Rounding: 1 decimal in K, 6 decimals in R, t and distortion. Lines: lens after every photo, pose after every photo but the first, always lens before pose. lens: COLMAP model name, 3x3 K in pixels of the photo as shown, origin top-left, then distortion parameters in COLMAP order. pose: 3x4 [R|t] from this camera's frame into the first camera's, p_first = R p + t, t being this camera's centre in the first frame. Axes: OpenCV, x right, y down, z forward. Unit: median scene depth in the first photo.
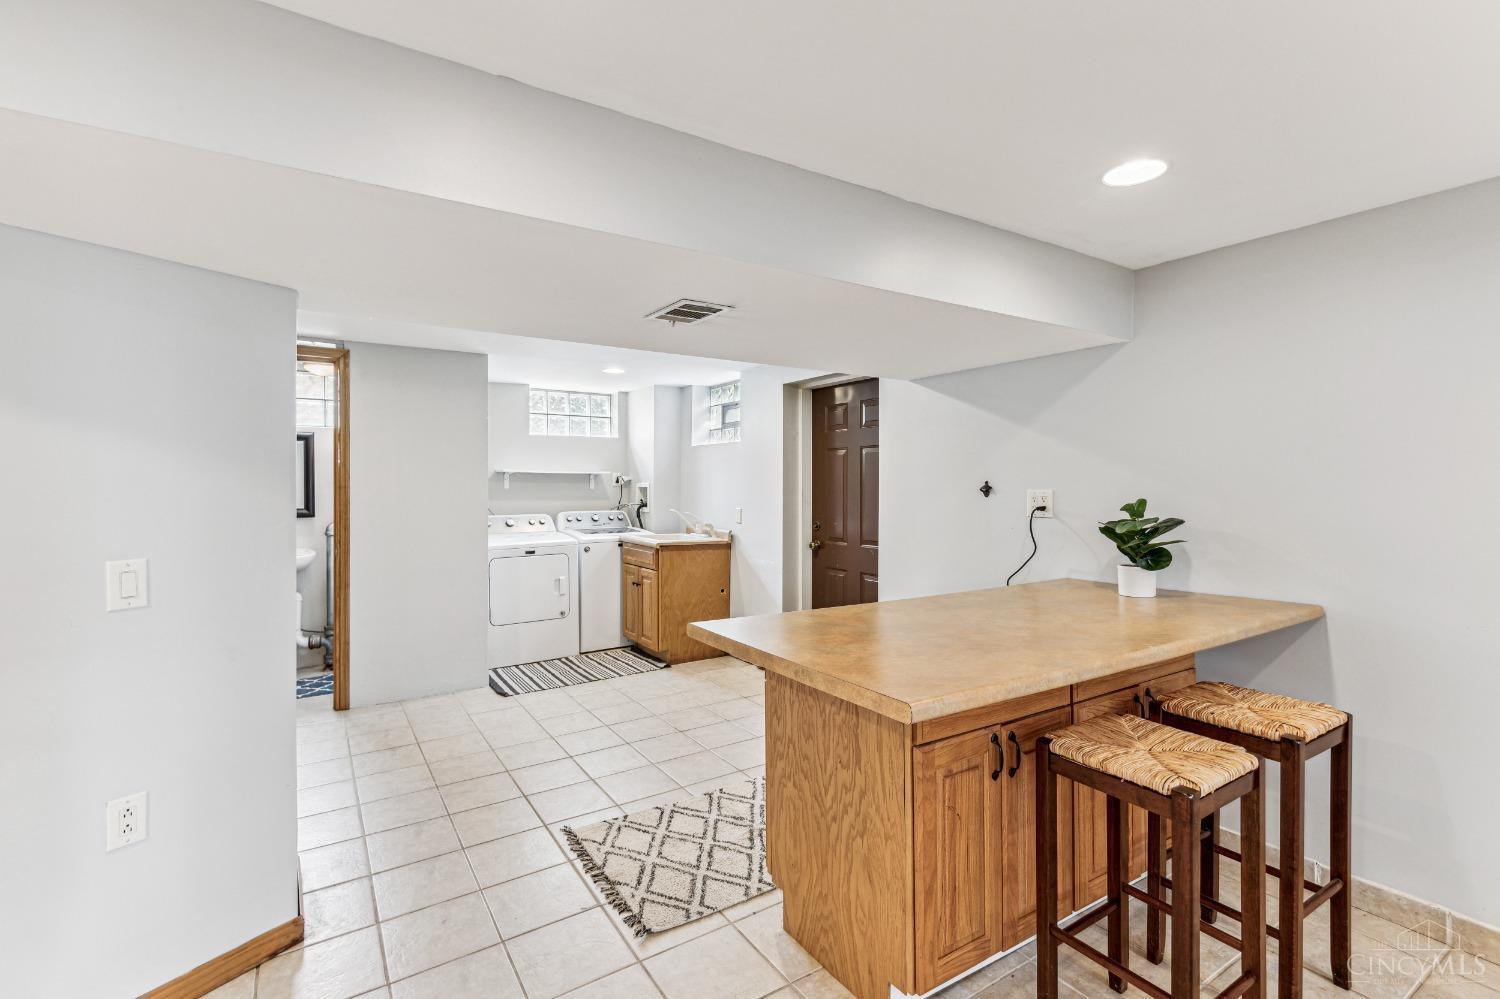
lens RADIAL K [[691.3, 0, 750.5], [0, 691.3, 492.5], [0, 0, 1]] dist [0.005954, -0.000556]
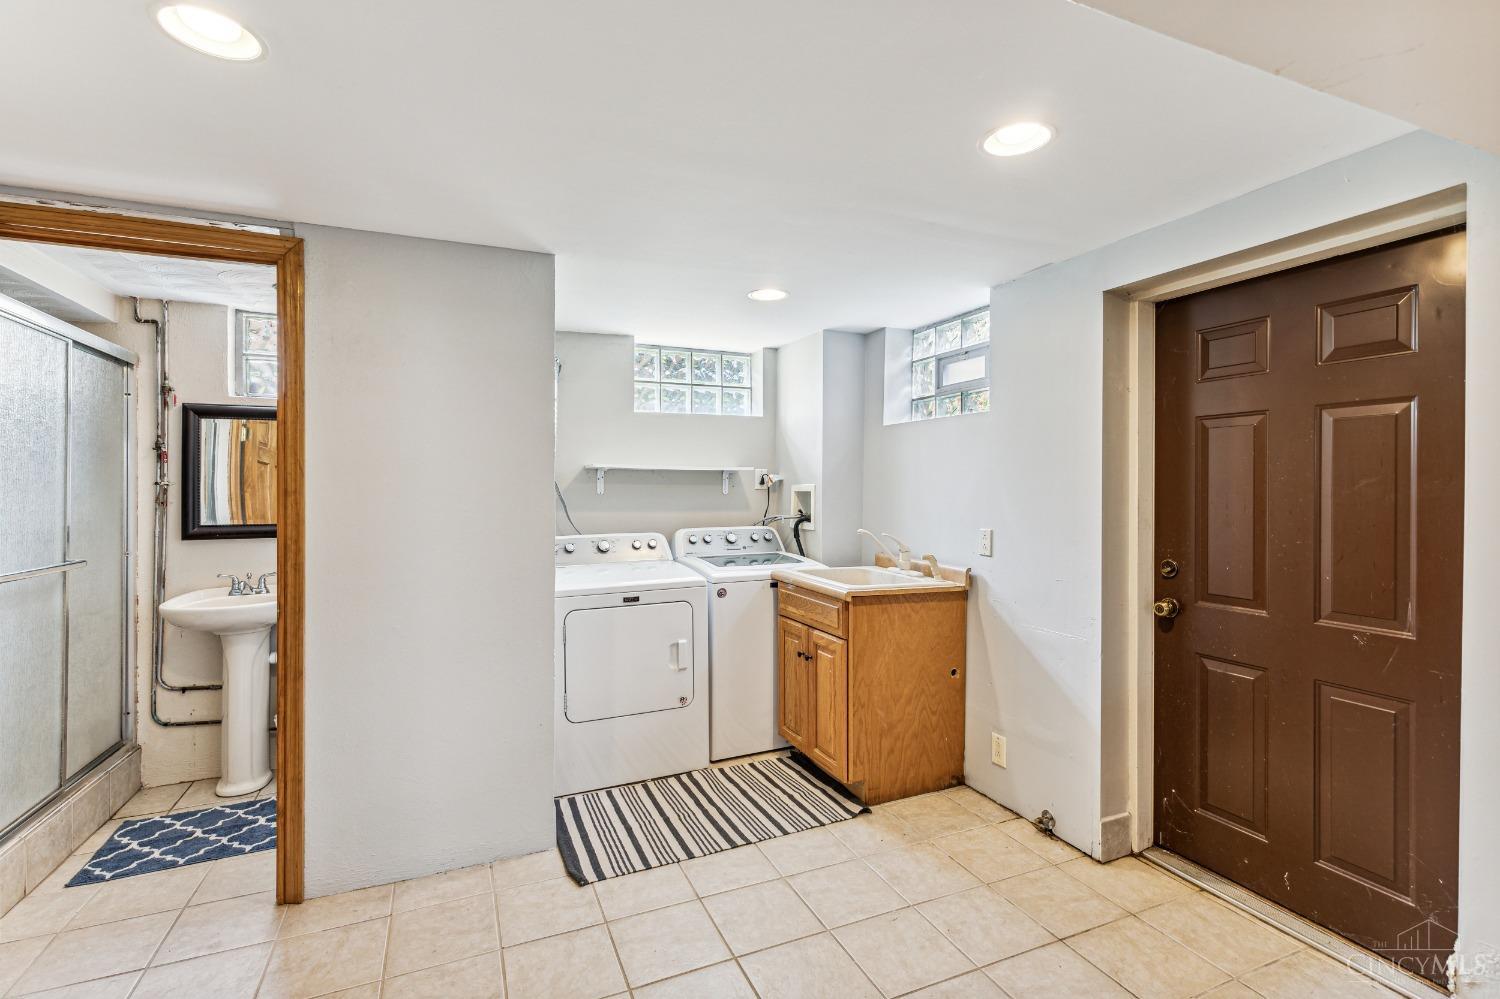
lens RADIAL K [[691.3, 0, 753.2], [0, 691.3, 497.9], [0, 0, 1]] dist [0.005954, -0.000556]
pose [[0.987435, 0.002742, -0.158000, -0.108670], [-0.001982, 0.999986, 0.004966, -0.004950], [0.158011, -0.004590, 0.987427, 0.387507]]
